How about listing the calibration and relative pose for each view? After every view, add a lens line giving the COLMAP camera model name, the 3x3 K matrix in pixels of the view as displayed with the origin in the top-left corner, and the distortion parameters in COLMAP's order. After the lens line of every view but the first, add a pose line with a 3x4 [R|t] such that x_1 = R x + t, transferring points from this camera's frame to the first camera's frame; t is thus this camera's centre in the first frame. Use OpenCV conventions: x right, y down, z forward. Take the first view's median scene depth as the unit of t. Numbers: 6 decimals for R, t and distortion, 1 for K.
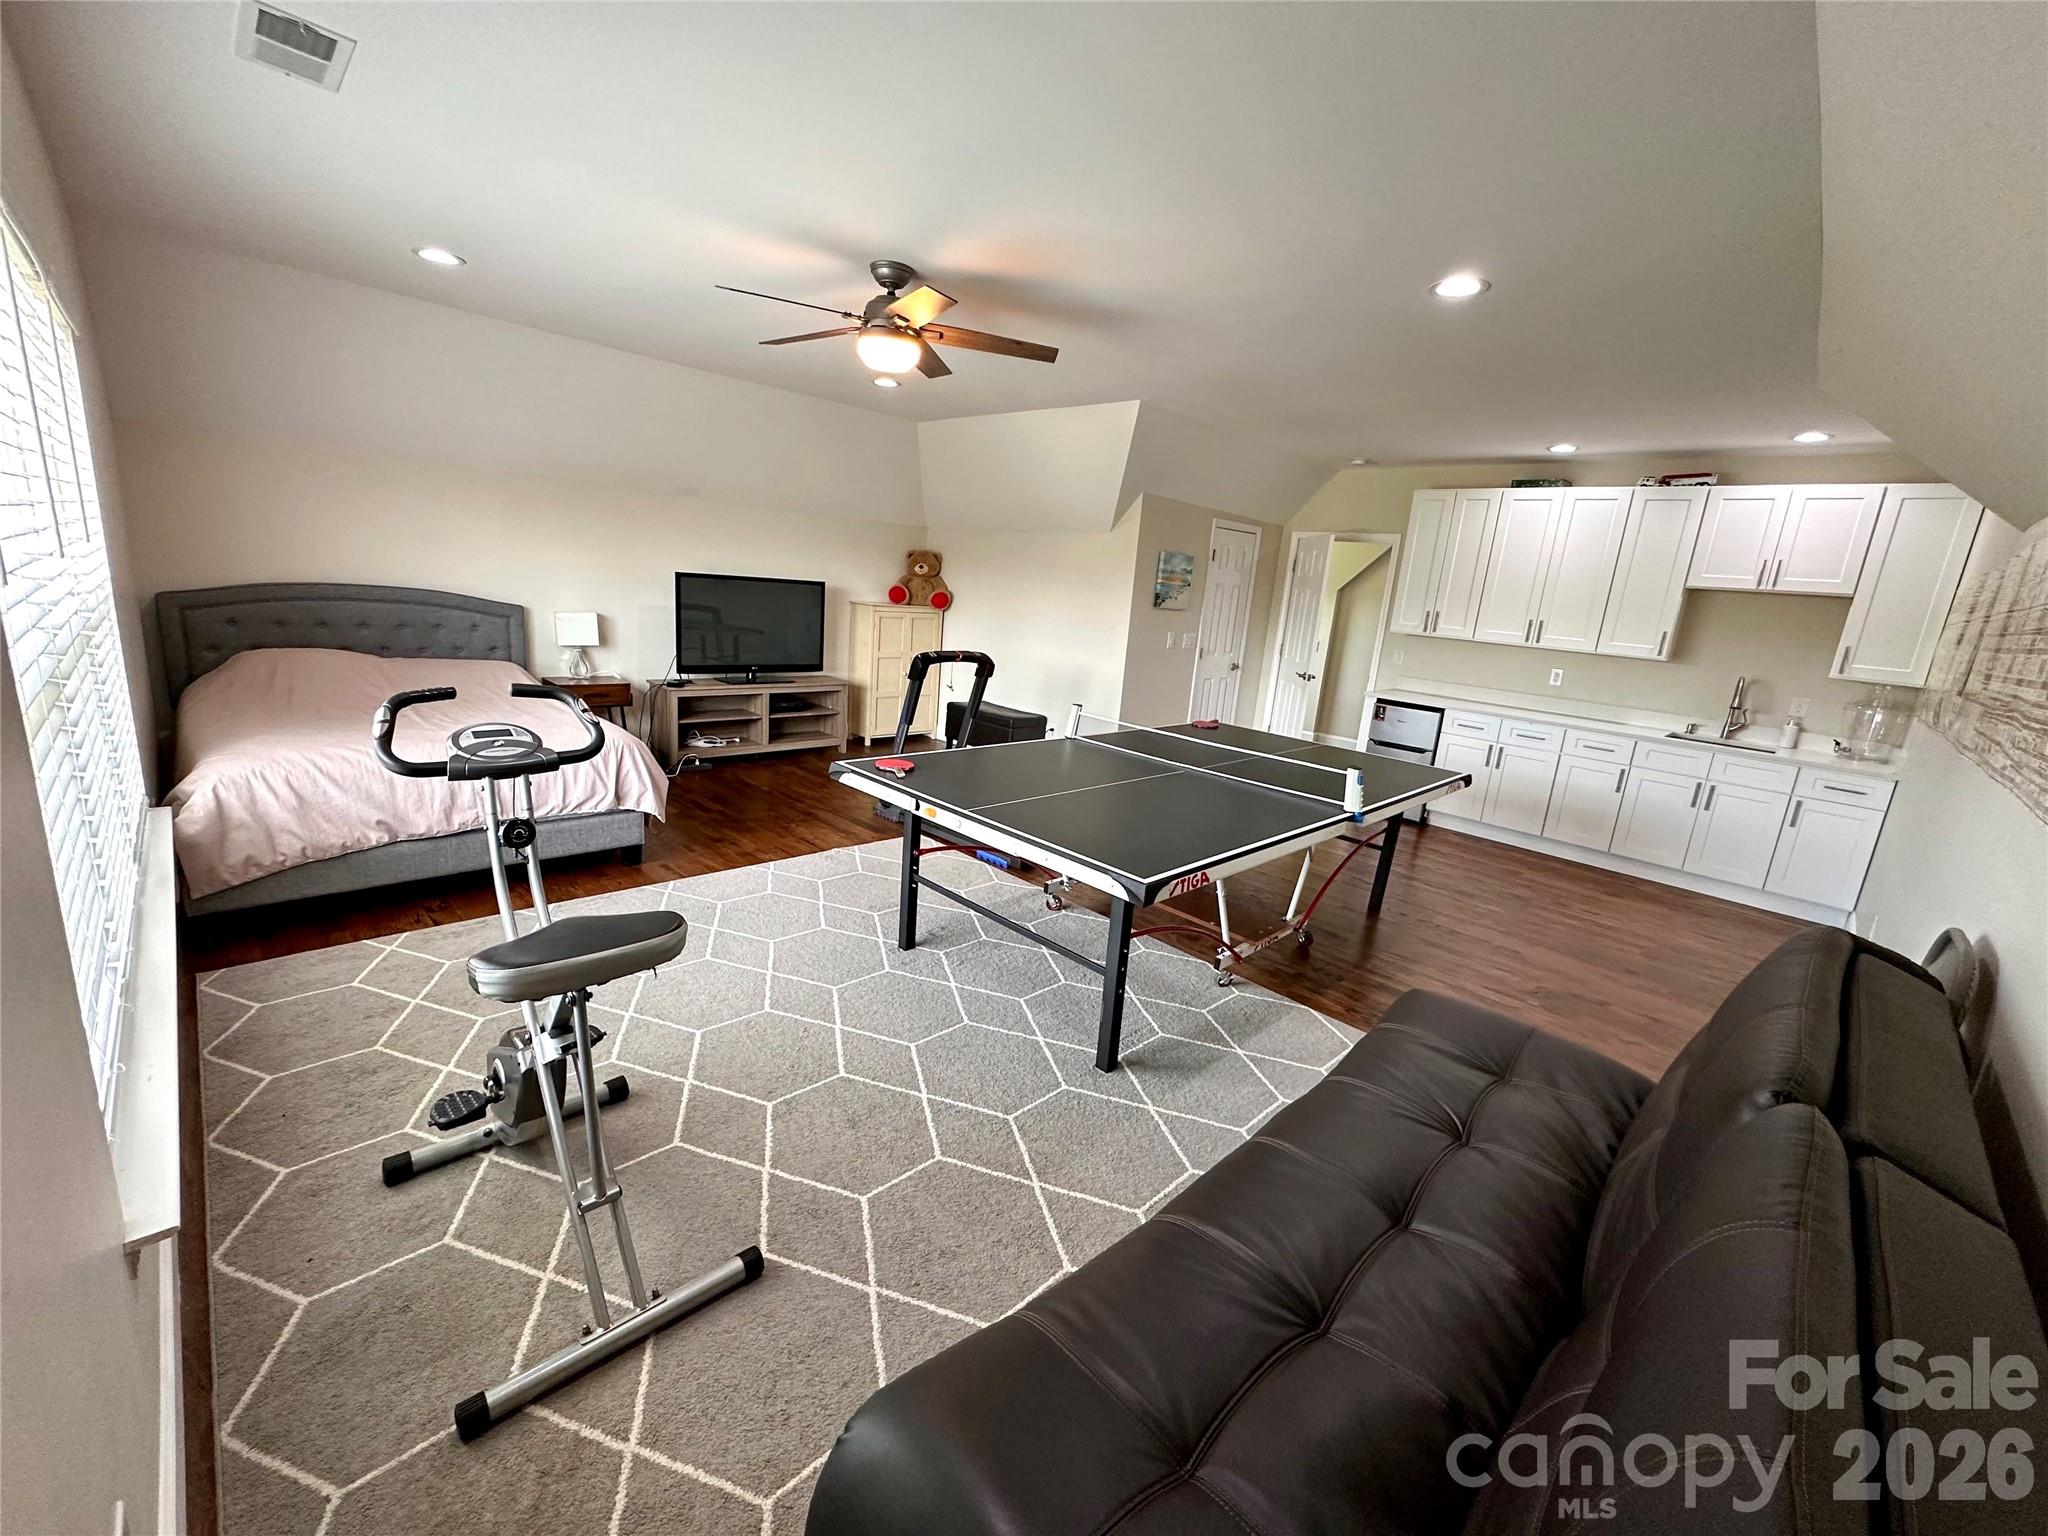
lens RADIAL K [[815.6, 0, 1024.0], [0, 815.6, 768.0], [0, 0, 1]] dist [-0.001260, -0.000277]
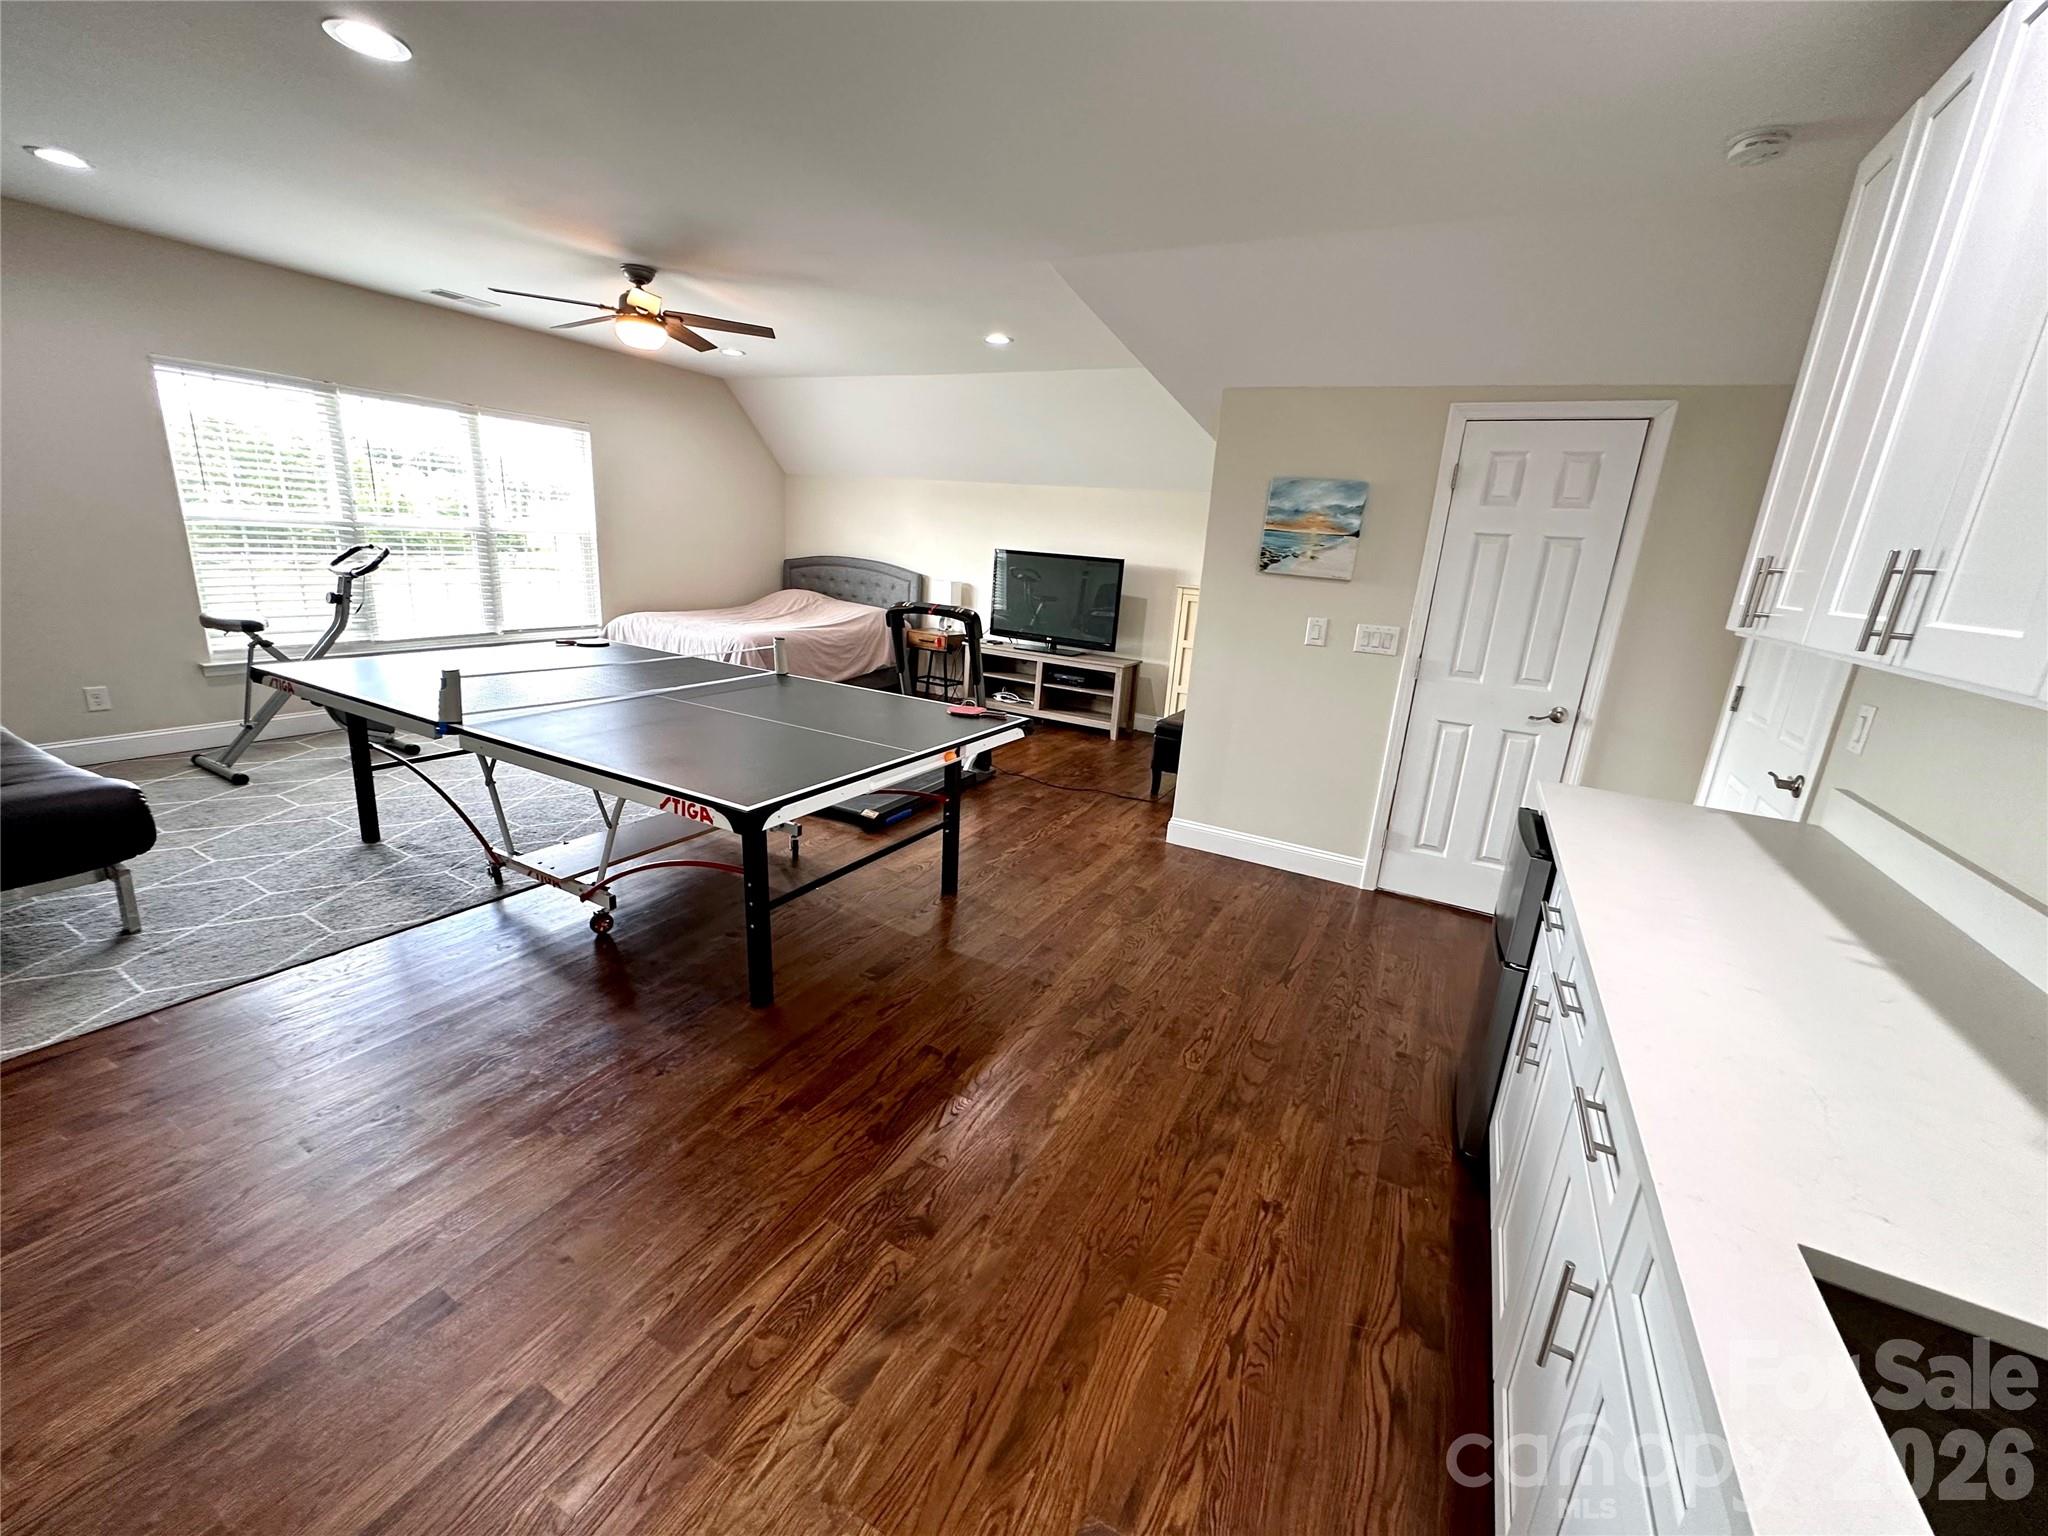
lens RADIAL K [[815.6, 0, 1024.0], [0, 815.6, 768.0], [0, 0, 1]] dist [-0.001260, -0.000277]
pose [[0.288647, 0.197481, -0.936848, 0.700462], [-0.265175, 0.956708, 0.119965, -0.080030], [0.919981, 0.213801, 0.328518, 0.652547]]
